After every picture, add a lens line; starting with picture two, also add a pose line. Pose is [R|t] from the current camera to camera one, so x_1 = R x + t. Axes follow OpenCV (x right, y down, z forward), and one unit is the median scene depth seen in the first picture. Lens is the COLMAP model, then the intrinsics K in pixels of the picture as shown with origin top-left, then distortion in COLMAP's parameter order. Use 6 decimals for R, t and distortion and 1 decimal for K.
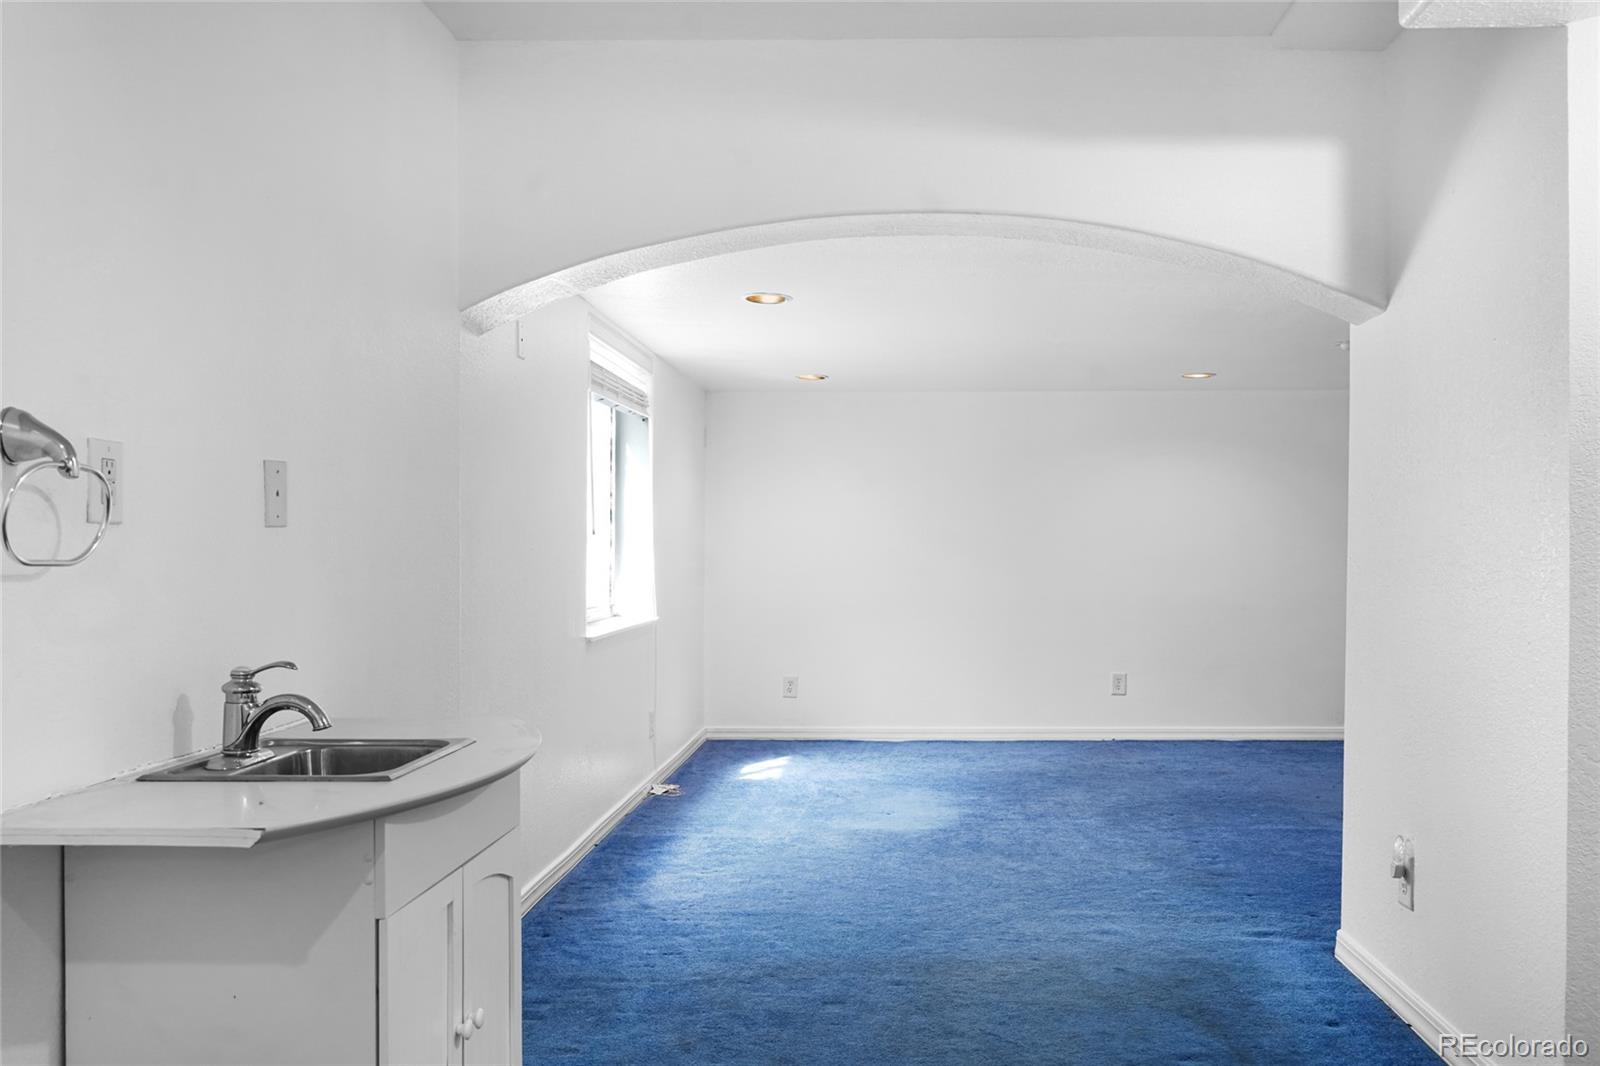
lens RADIAL K [[1301.6, 0, 802.1], [0, 1301.6, 555.3], [0, 0, 1]] dist [0.001271, 0.004266]
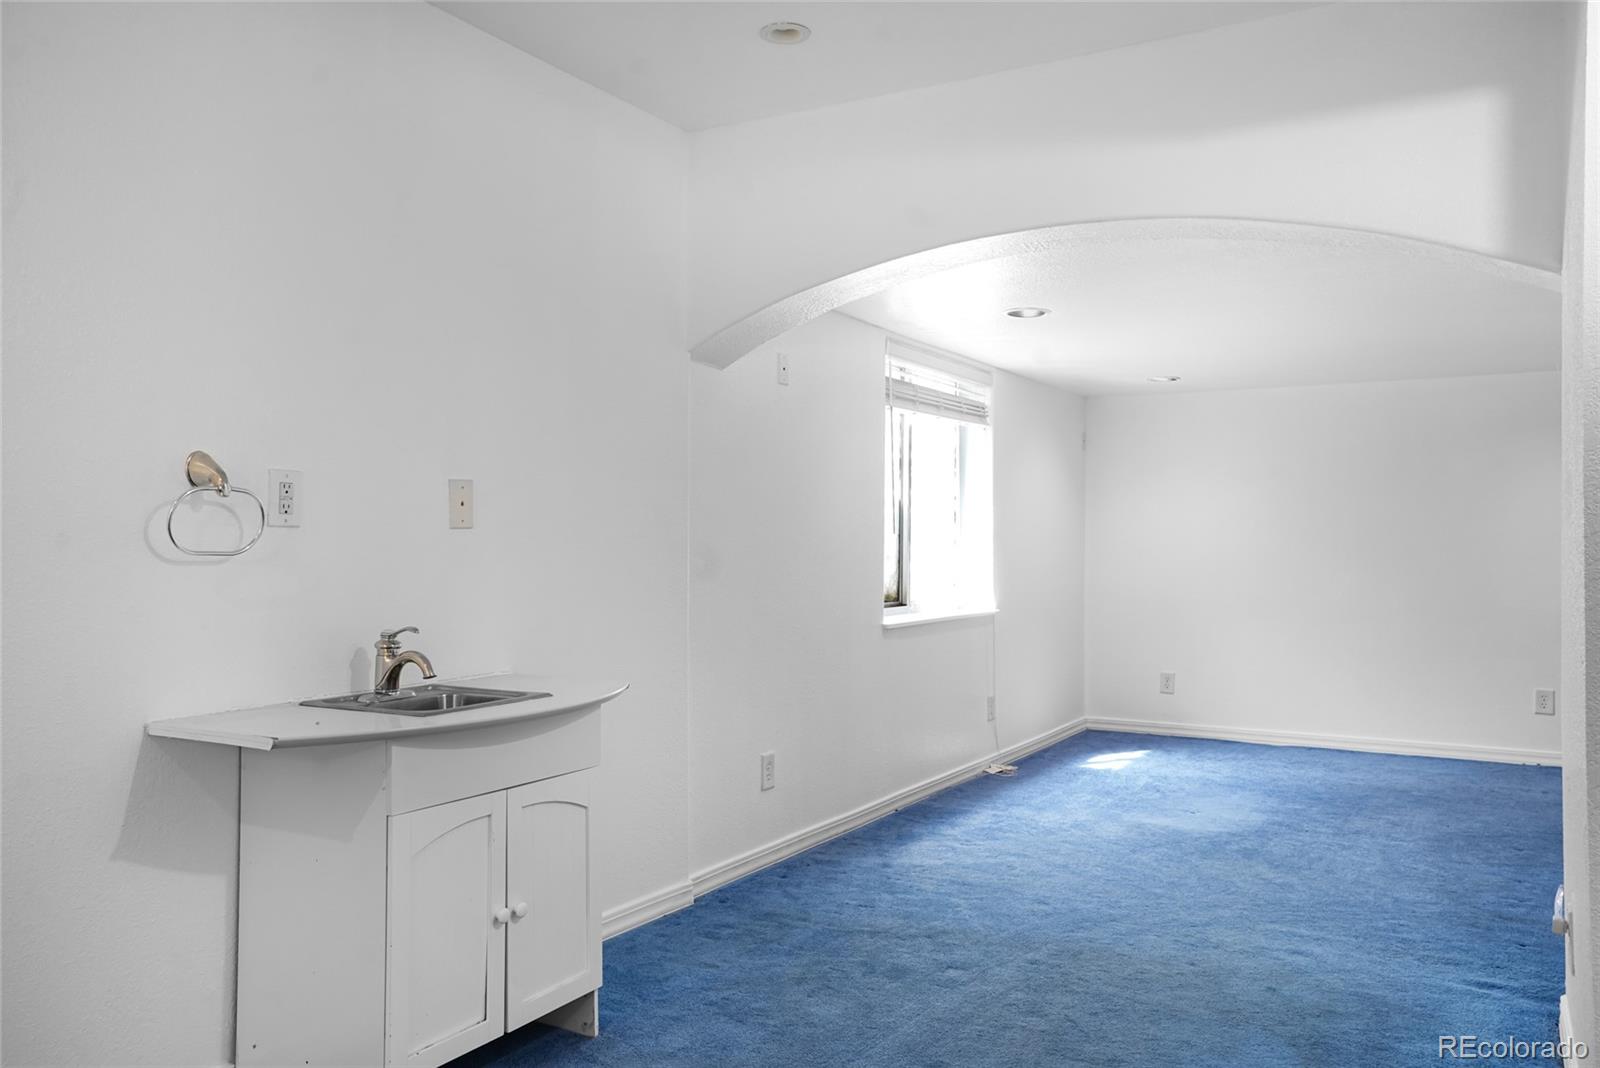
lens RADIAL K [[1225.7, 0, 800.0], [0, 1225.7, 534.0], [0, 0, 1]] dist [-0.017591, 0.088885]
pose [[0.880422, -0.000194, -0.474192, 0.346955], [-0.006977, 0.999886, -0.013364, -0.001173], [0.474140, 0.015074, 0.880320, 0.035355]]
